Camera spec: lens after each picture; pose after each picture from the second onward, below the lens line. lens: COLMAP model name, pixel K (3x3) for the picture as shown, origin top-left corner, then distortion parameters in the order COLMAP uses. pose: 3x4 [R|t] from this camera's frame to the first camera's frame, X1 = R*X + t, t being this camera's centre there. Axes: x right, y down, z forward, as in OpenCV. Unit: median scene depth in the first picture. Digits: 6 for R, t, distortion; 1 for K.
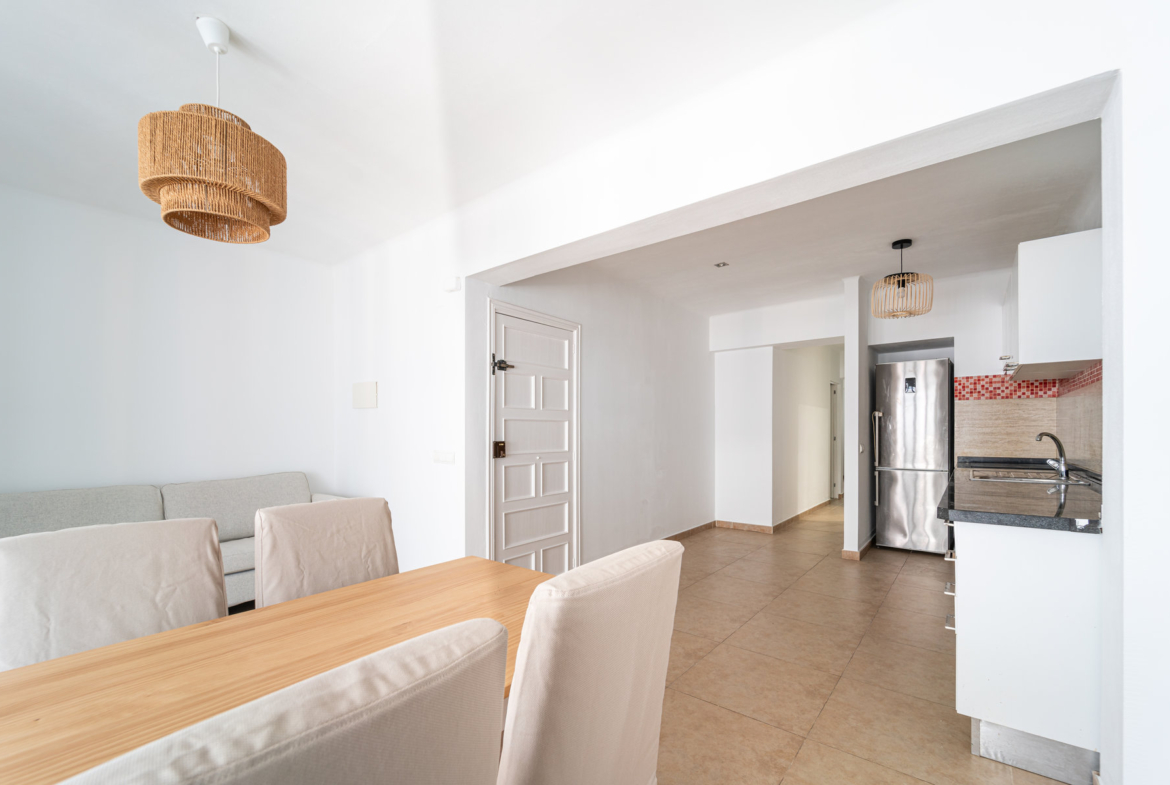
lens RADIAL K [[485.6, 0, 581.3], [0, 485.6, 436.7], [0, 0, 1]] dist [0.002409, 0.000139]
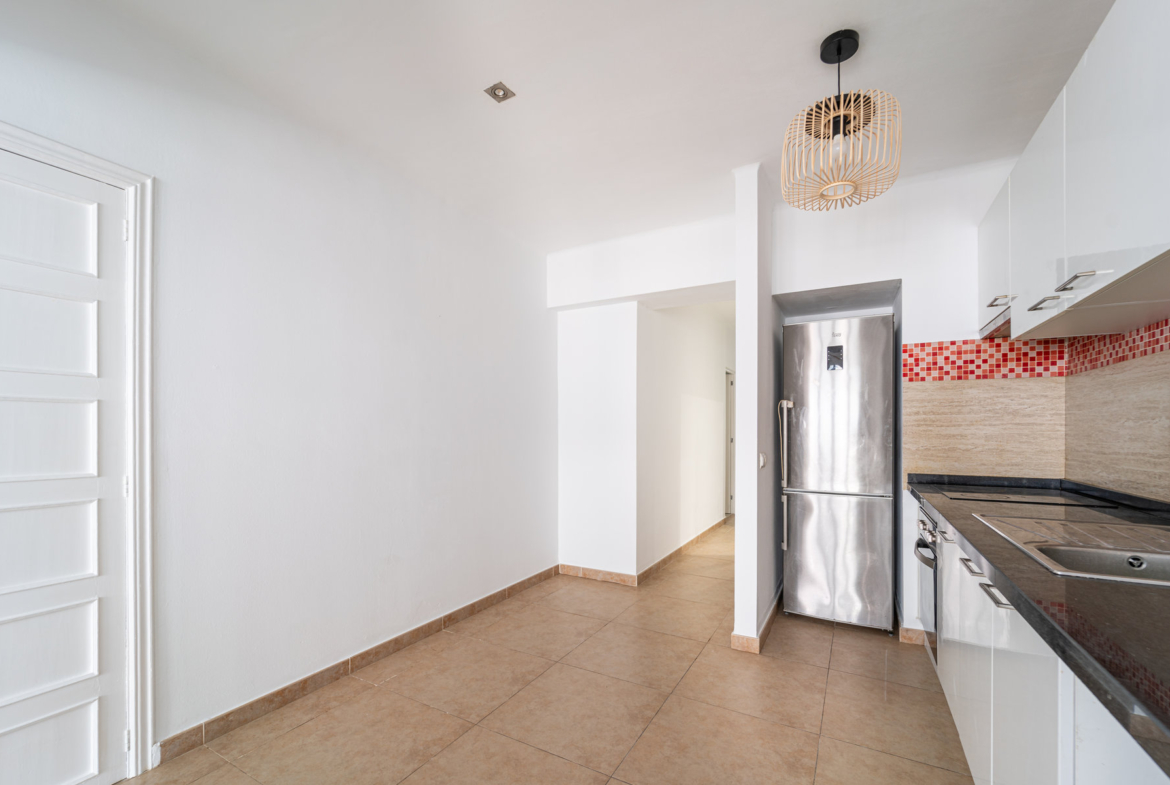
lens RADIAL K [[482.0, 0, 584.2], [0, 482.0, 431.8], [0, 0, 1]] dist [0.012496, -0.000018]
pose [[0.985507, 0.006140, 0.169522, 0.270326], [-0.004802, 0.999954, -0.008302, -0.004717], [-0.169565, 0.007367, 0.985491, 0.470068]]
